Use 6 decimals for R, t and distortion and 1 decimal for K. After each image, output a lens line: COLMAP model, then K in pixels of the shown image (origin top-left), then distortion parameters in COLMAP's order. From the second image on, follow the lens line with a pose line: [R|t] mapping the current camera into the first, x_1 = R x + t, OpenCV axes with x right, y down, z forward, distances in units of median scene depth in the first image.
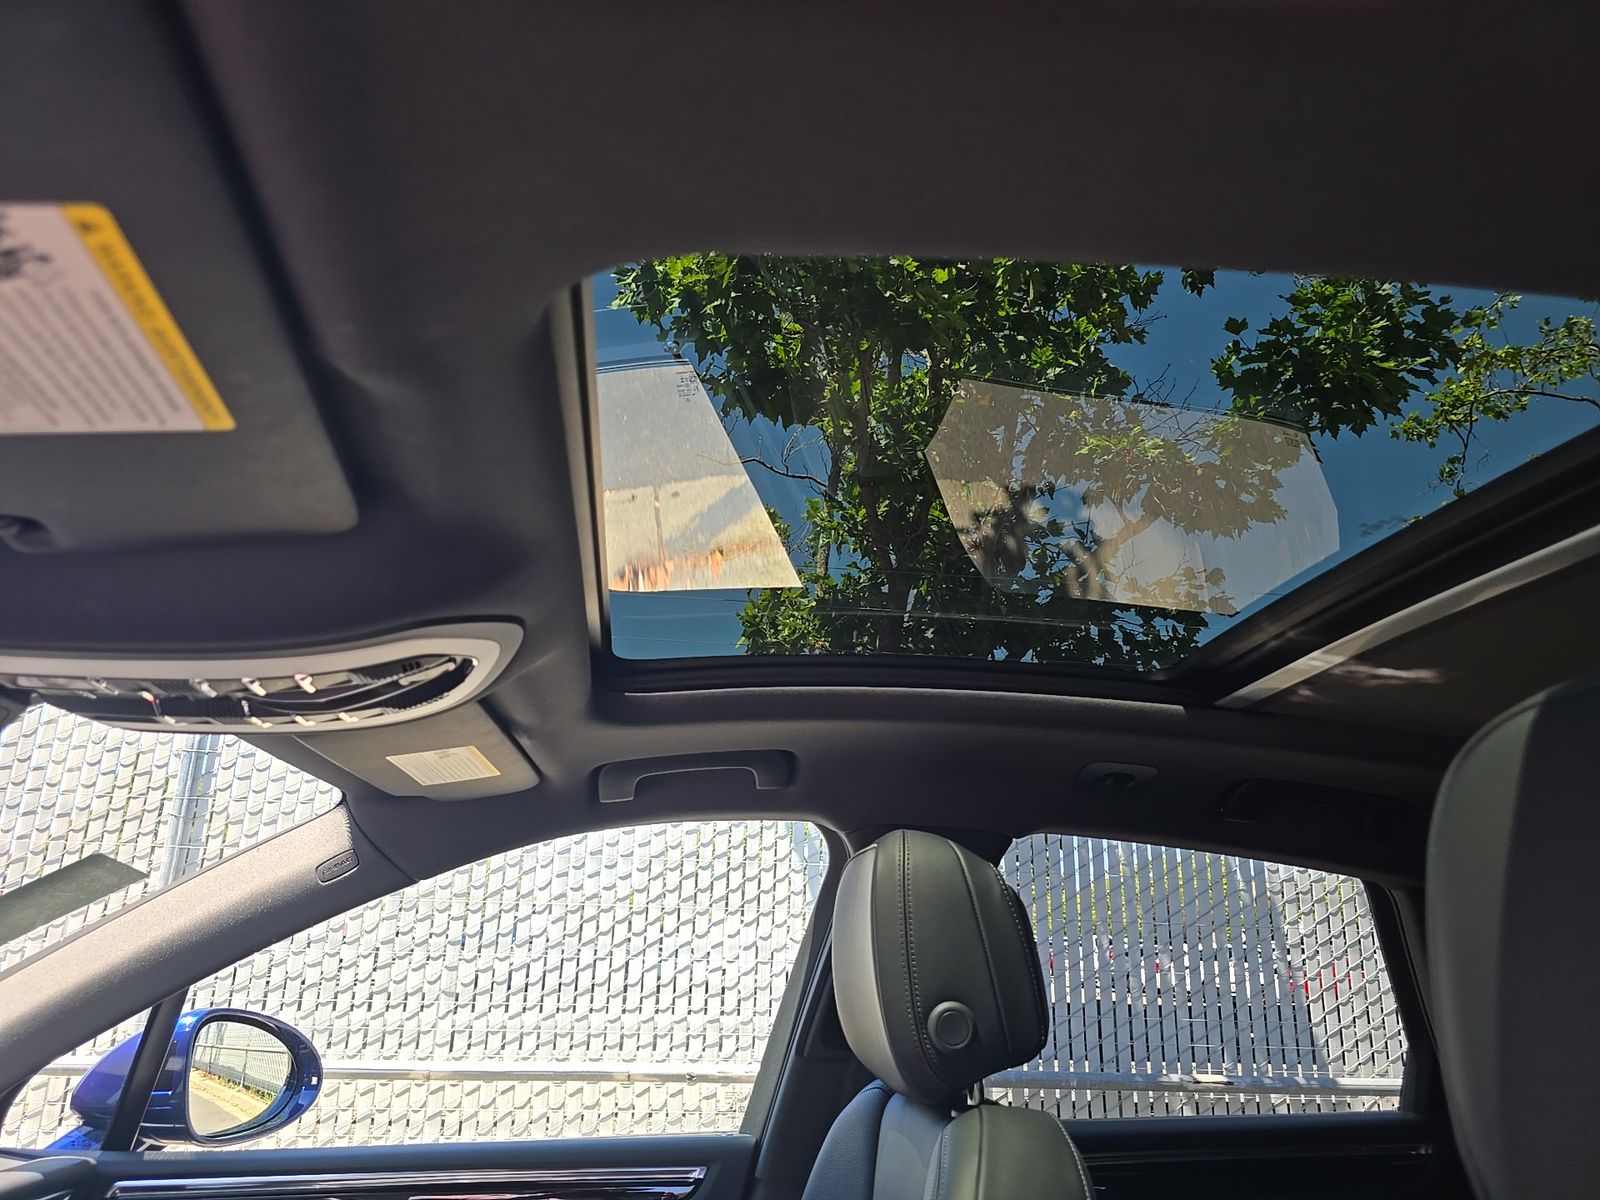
lens RADIAL K [[1074.0, 0, 806.6], [0, 1074.0, 595.8], [0, 0, 1]] dist [0.017286, -0.020524]
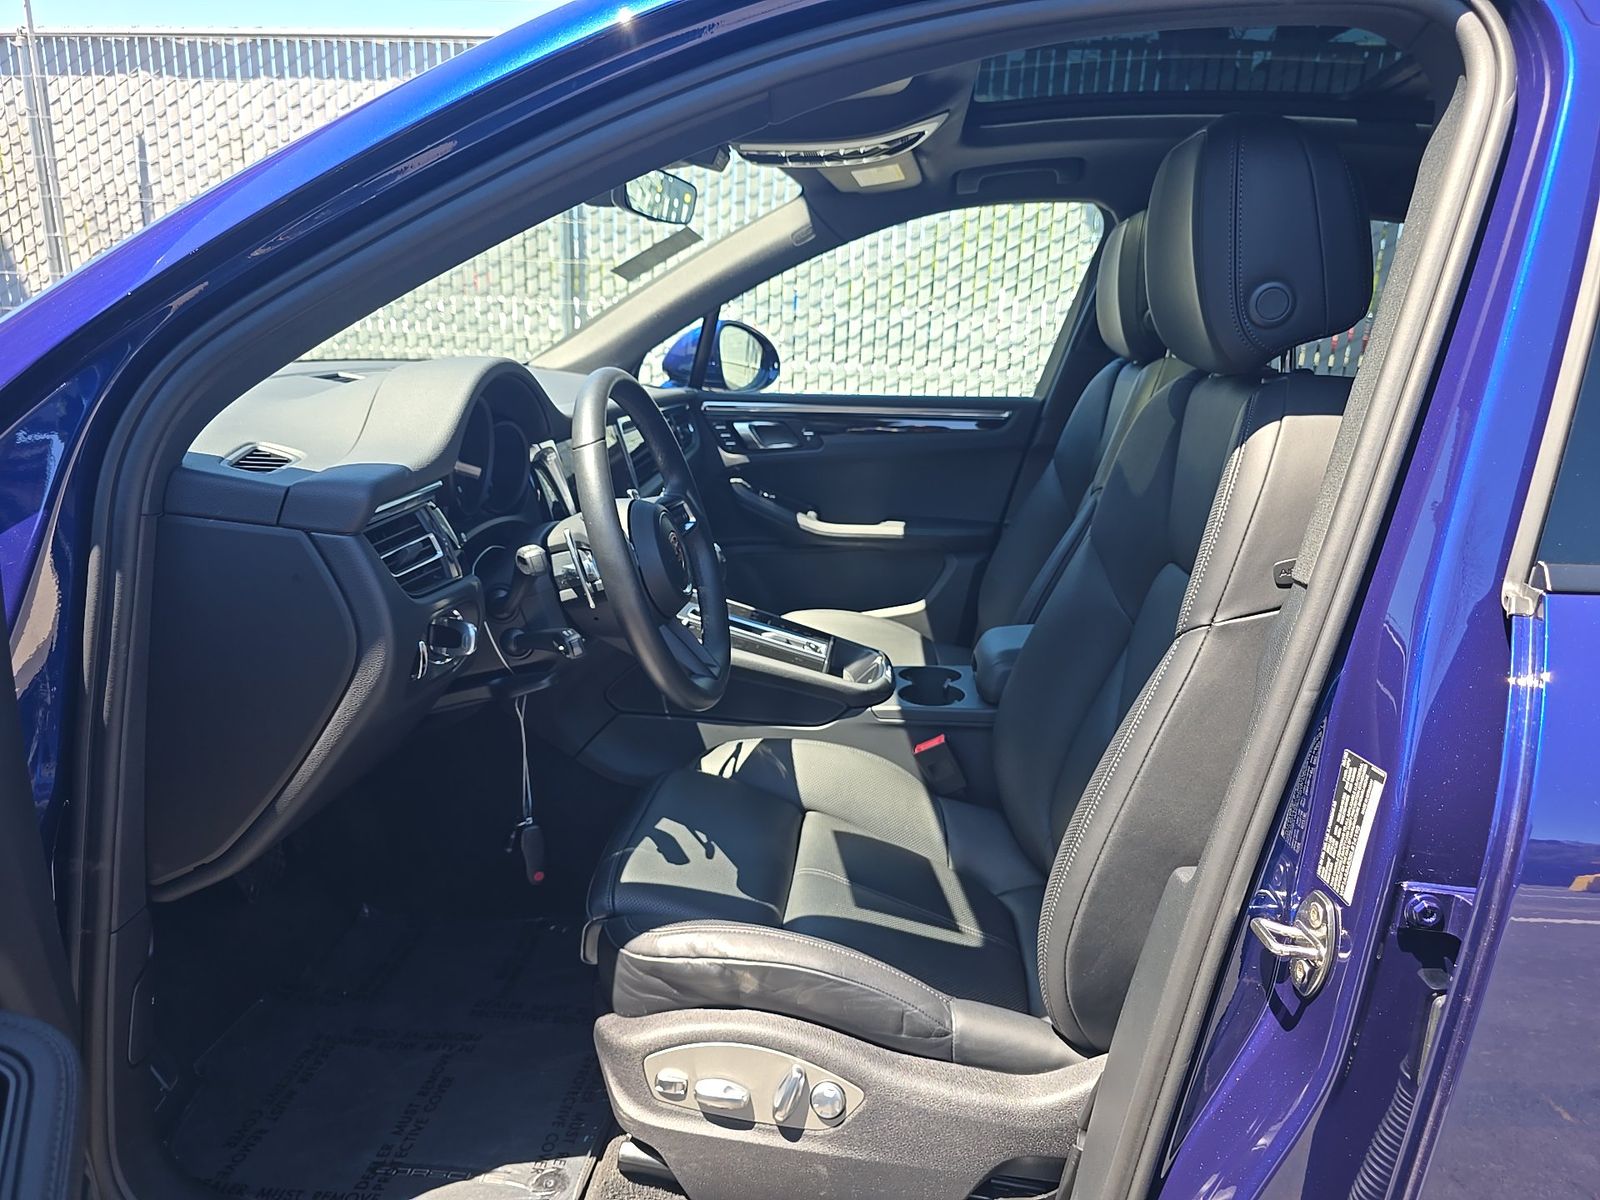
lens RADIAL K [[1074.0, 0, 797.3], [0, 1074.0, 598.9], [0, 0, 1]] dist [0.017286, -0.020524]
pose [[0.966317, 0.078018, -0.245244, 0.019296], [0.066300, 0.845308, 0.530150, -0.150125], [0.248668, -0.528553, 0.811663, -0.630942]]
